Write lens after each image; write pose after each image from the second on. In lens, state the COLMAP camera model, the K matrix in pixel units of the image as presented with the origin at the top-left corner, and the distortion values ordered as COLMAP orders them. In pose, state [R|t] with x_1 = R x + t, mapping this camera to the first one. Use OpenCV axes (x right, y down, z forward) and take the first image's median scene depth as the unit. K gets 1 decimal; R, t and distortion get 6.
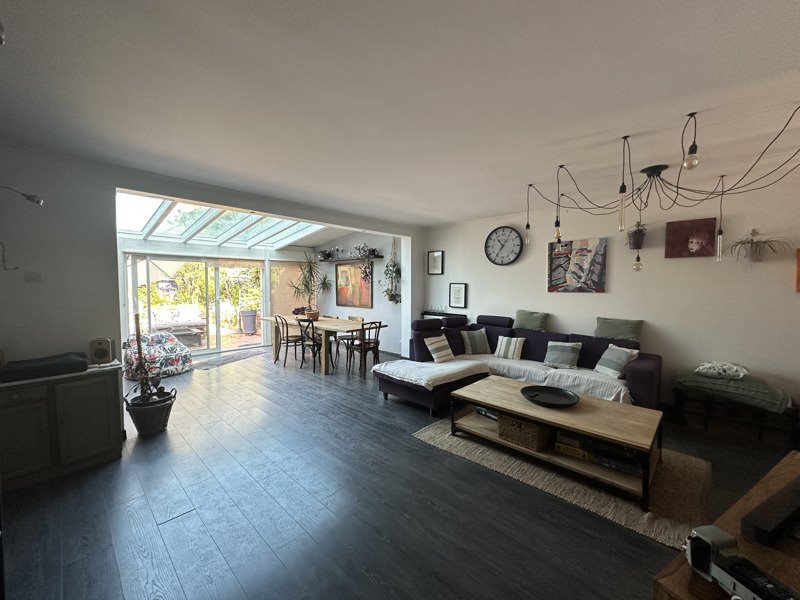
lens RADIAL K [[318.8, 0, 399.7], [0, 318.8, 298.8], [0, 0, 1]] dist [-0.003598, -0.000033]
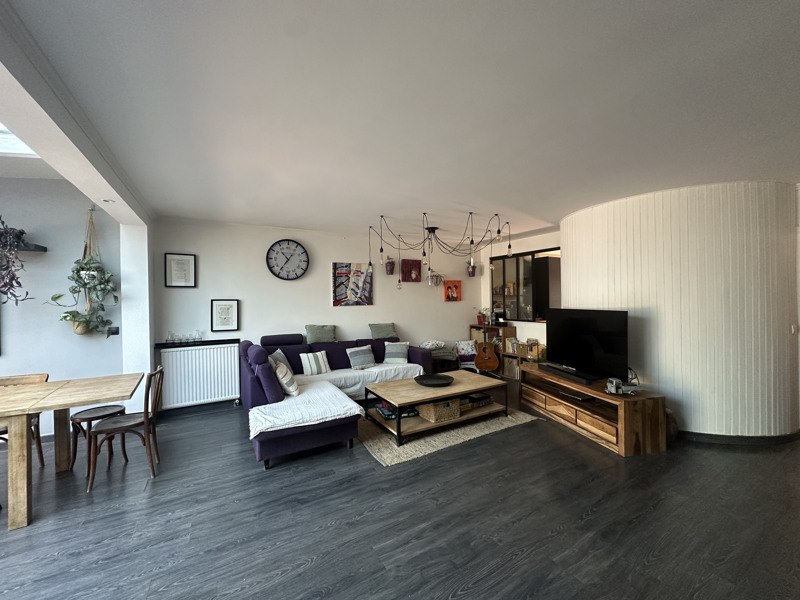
lens RADIAL K [[318.8, 0, 400.0], [0, 318.8, 300.3], [0, 0, 1]] dist [-0.003598, -0.000033]
pose [[0.280752, -0.009483, 0.959733, -0.566237], [0.058566, 0.998257, -0.007268, -0.020877], [-0.957992, 0.058248, 0.280818, 0.479902]]
